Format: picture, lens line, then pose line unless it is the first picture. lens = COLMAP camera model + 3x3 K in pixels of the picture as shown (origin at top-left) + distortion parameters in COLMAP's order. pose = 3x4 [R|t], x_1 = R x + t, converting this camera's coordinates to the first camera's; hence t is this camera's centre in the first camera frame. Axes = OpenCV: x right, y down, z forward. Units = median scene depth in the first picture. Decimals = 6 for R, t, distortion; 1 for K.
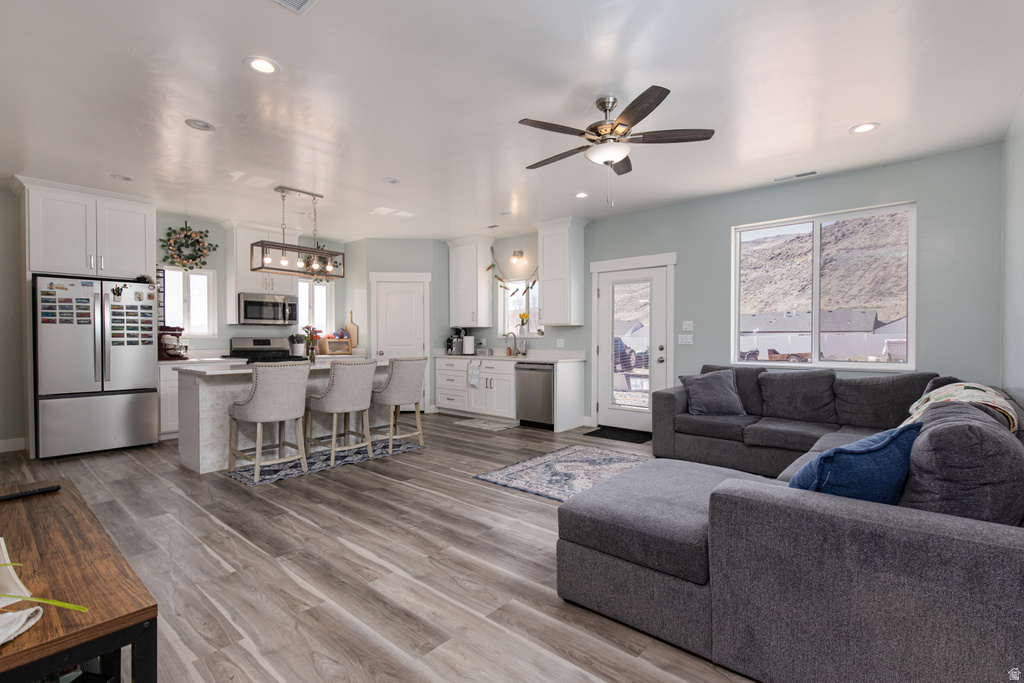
lens RADIAL K [[481.3, 0, 542.9], [0, 481.3, 345.2], [0, 0, 1]] dist [-0.000233, 0.000214]
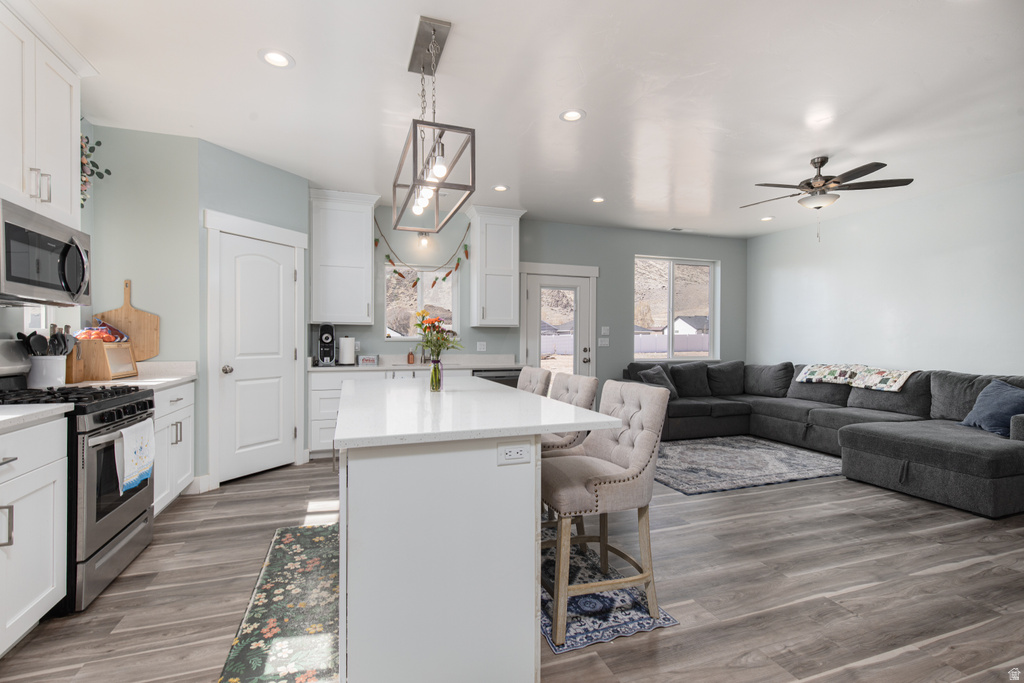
lens RADIAL K [[452.2, 0, 527.0], [0, 452.2, 343.3], [0, 0, 1]] dist [0.004534, 0.000486]
pose [[0.517064, -0.004784, 0.855933, -0.752479], [0.008481, 0.999964, 0.000466, -0.011381], [-0.855904, 0.007018, 0.517086, 0.593022]]
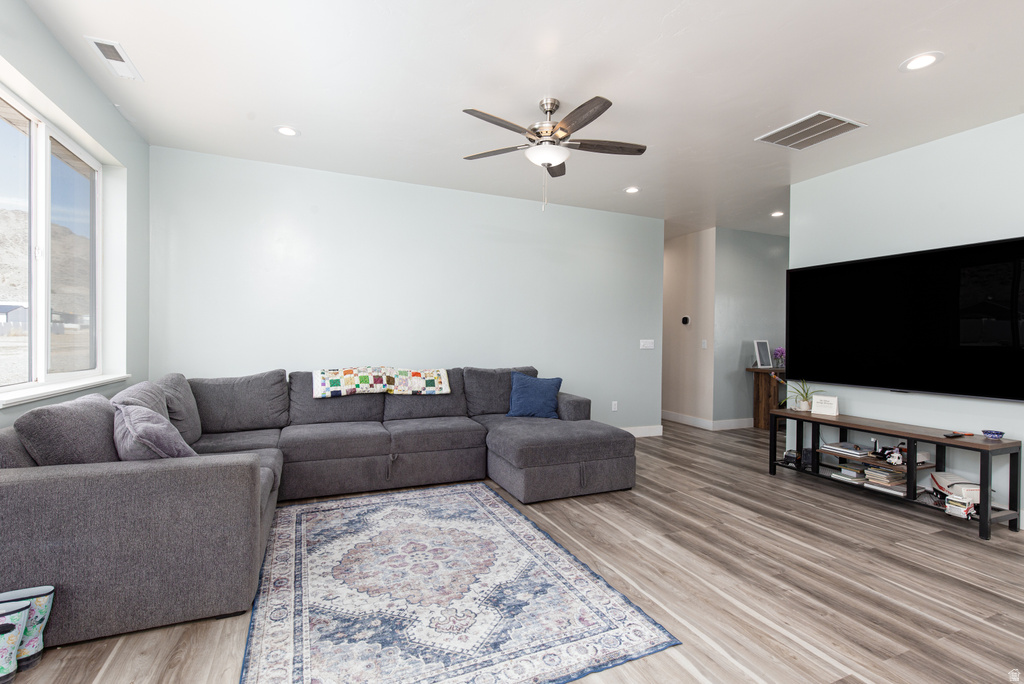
lens RADIAL K [[468.8, 0, 505.6], [0, 468.8, 346.8], [0, 0, 1]] dist [0.008010, -0.001524]
pose [[-0.870274, -0.021458, 0.492101, -0.157138], [-0.003792, 0.999313, 0.036869, -0.023923], [-0.492554, 0.030220, -0.869757, 1.075734]]
